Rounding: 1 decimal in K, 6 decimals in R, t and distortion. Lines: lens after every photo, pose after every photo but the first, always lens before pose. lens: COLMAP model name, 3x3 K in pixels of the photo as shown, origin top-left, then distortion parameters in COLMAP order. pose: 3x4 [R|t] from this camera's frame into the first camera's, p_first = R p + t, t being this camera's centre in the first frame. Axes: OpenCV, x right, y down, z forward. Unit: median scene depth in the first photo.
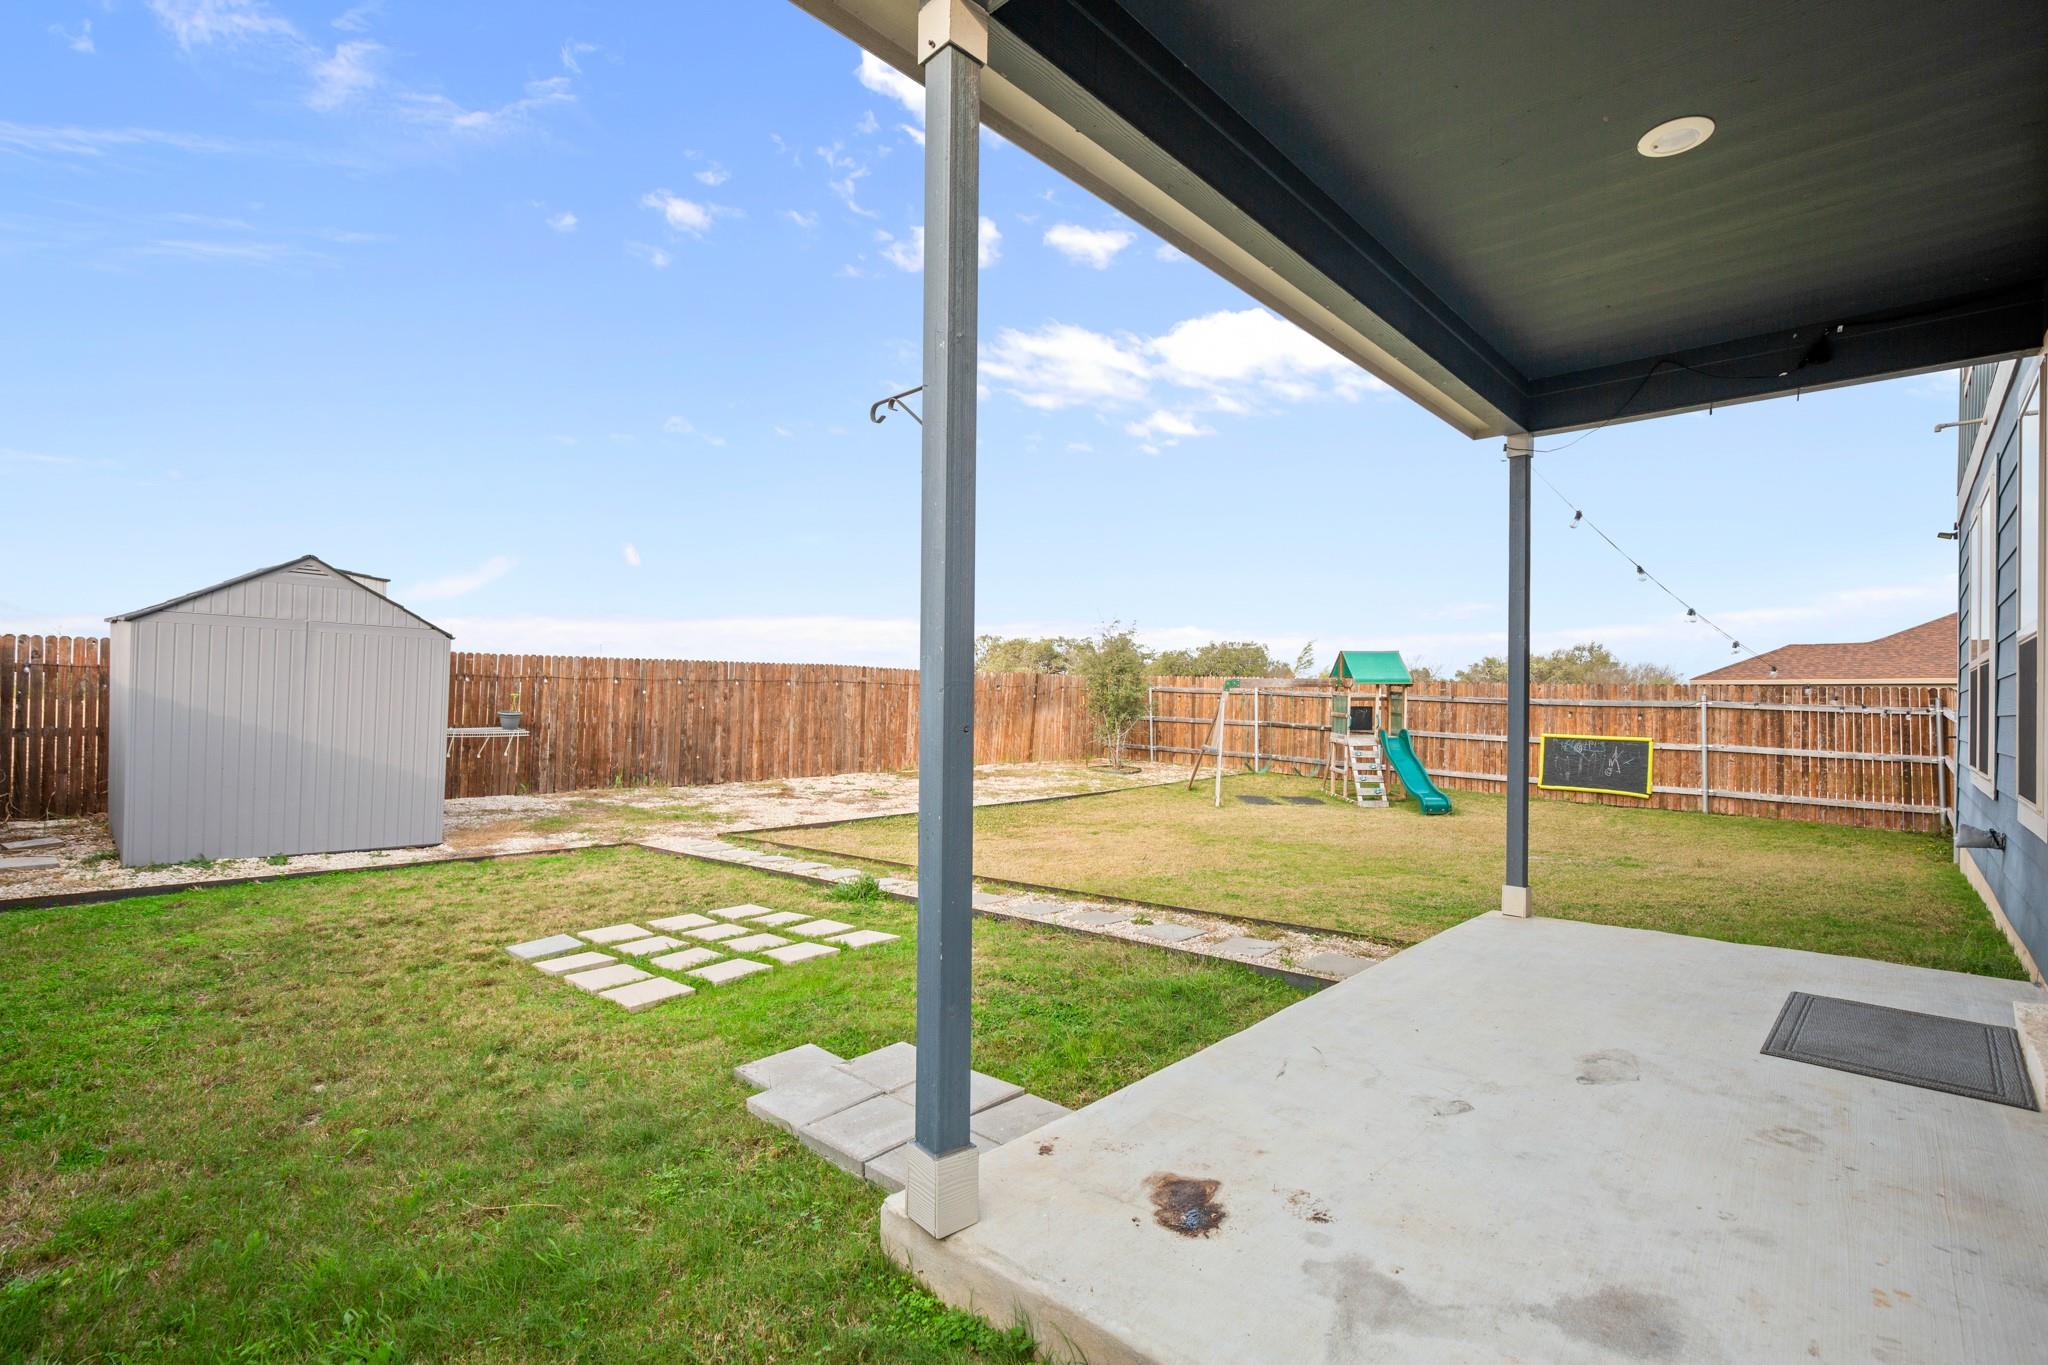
lens RADIAL K [[937.2, 0, 1056.2], [0, 937.2, 716.2], [0, 0, 1]] dist [0.002844, -0.000407]
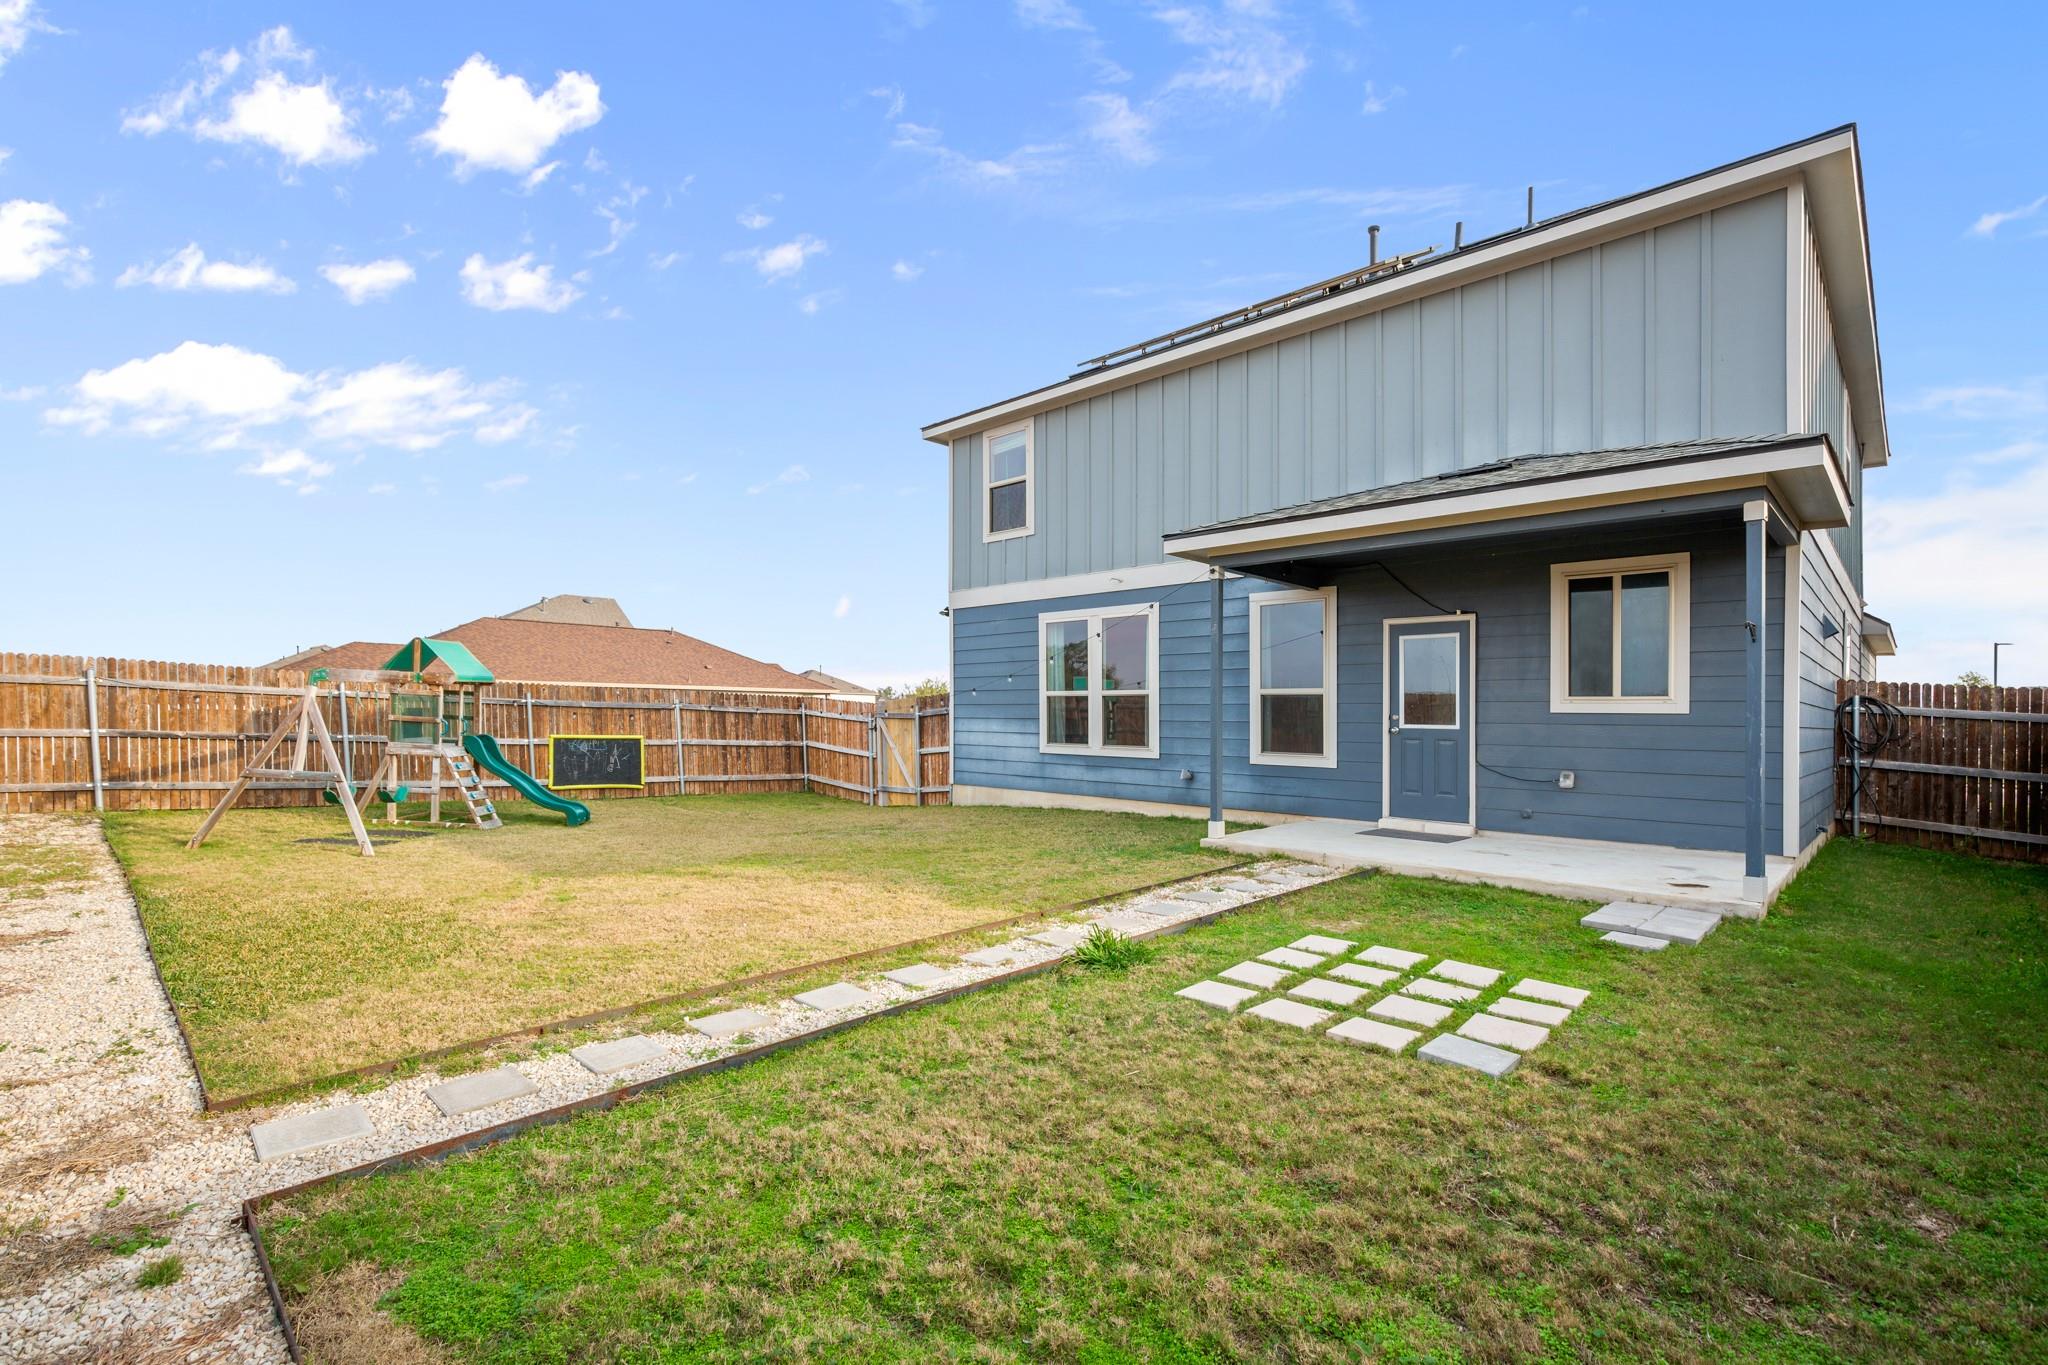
lens RADIAL K [[937.2, 0, 1031.6], [0, 937.2, 699.0], [0, 0, 1]] dist [0.002844, -0.000407]
pose [[0.051272, 0.003696, 0.998678, -0.496204], [-0.000059, 0.999993, -0.003697, -0.017475], [-0.998685, 0.000130, 0.051272, 0.485512]]
